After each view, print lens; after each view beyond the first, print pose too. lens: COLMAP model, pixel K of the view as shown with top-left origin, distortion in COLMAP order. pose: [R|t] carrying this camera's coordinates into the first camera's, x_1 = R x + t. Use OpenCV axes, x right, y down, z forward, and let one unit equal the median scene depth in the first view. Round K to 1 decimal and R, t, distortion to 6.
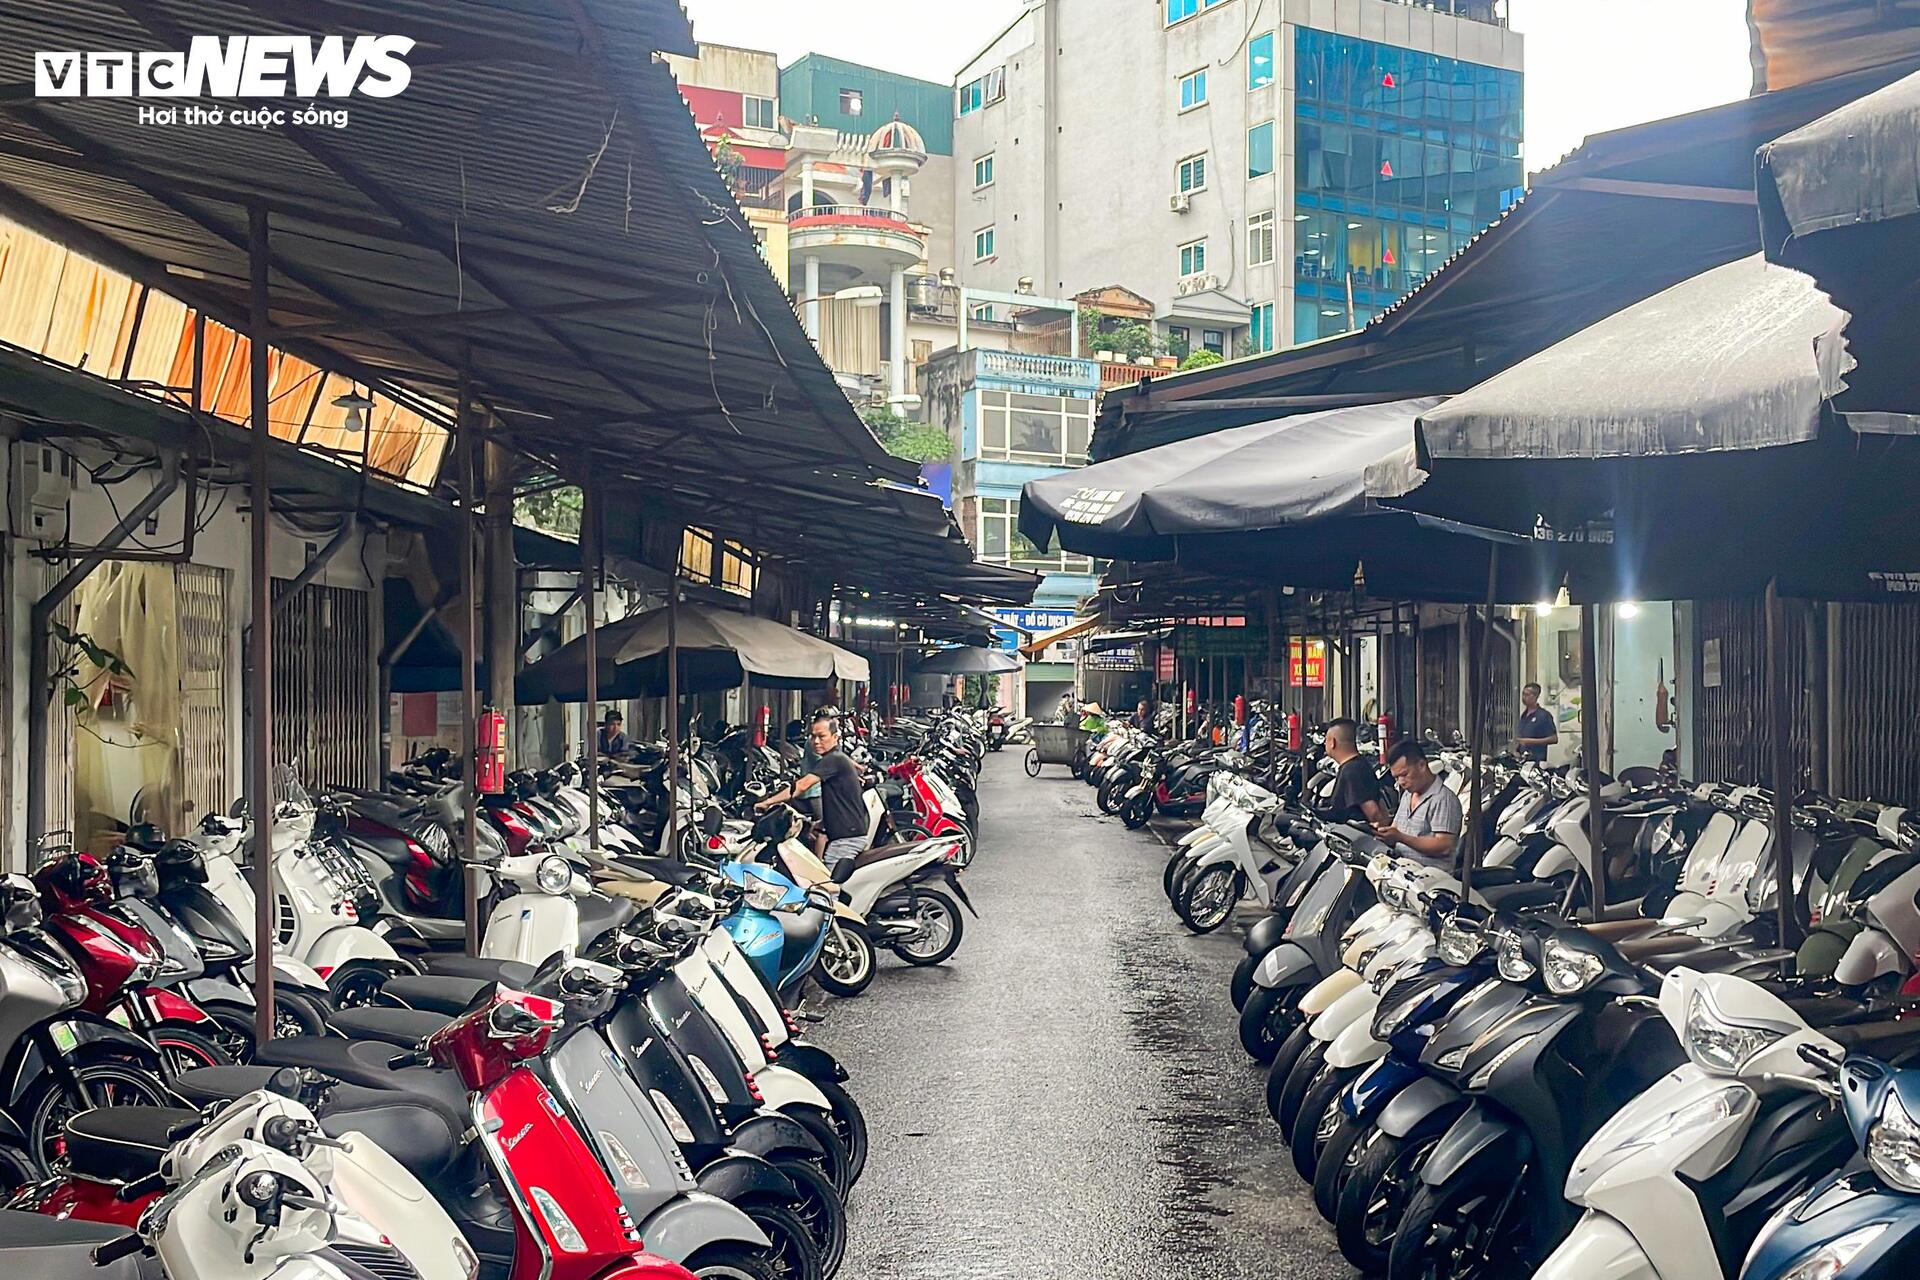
lens RADIAL K [[1804.4, 0, 952.7], [0, 1804.4, 651.0], [0, 0, 1]] dist [-0.017332, 0.000000]
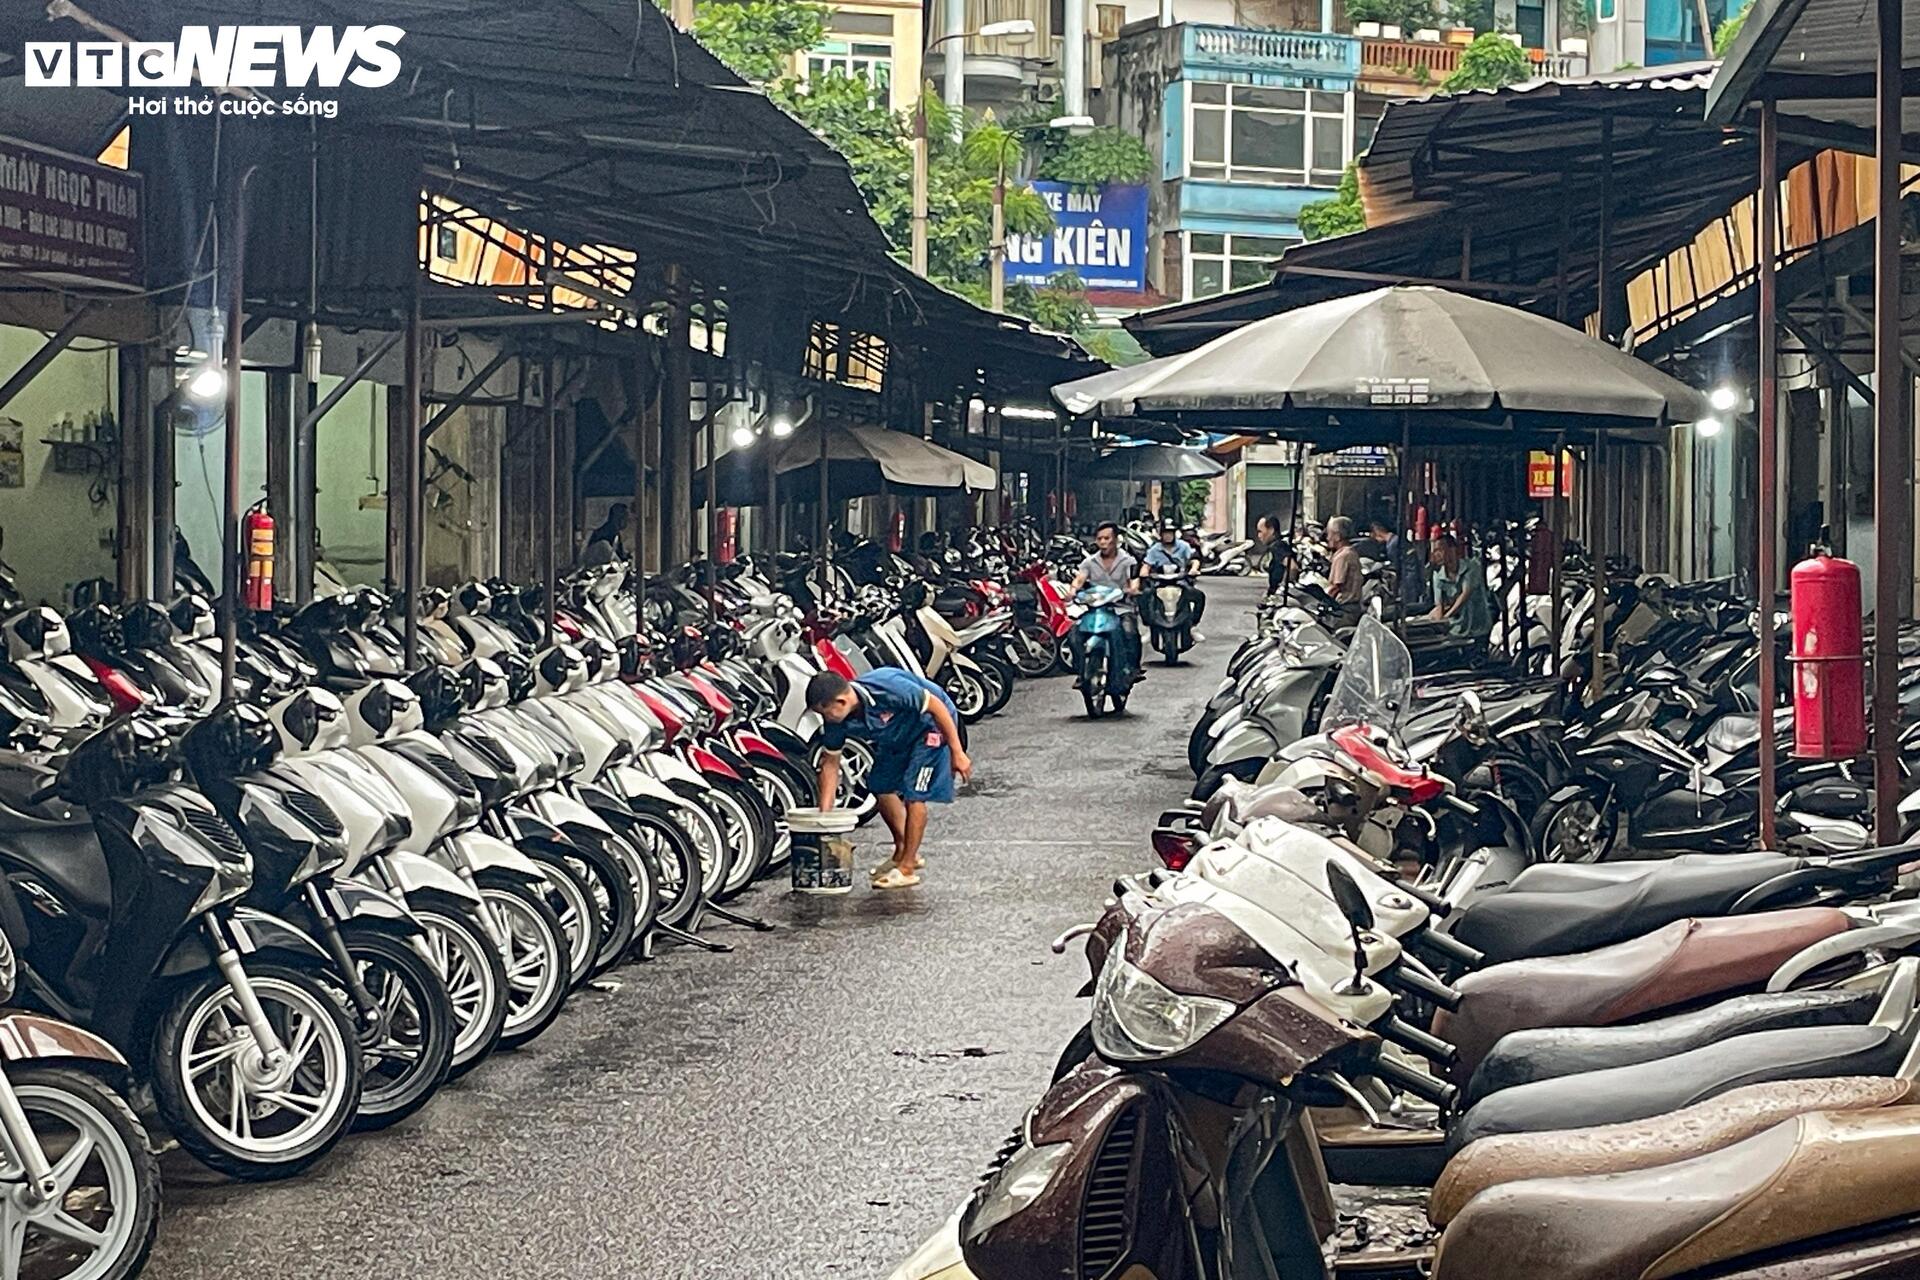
lens RADIAL K [[3565.2, 0, 959.4], [0, 3565.2, 637.4], [0, 0, 1]] dist [-0.064977, 0.000000]
pose [[0.996906, 0.011285, -0.077787, 0.036626], [-0.006651, 0.998202, 0.059572, -0.008259], [0.078319, -0.058871, 0.995189, -0.423202]]
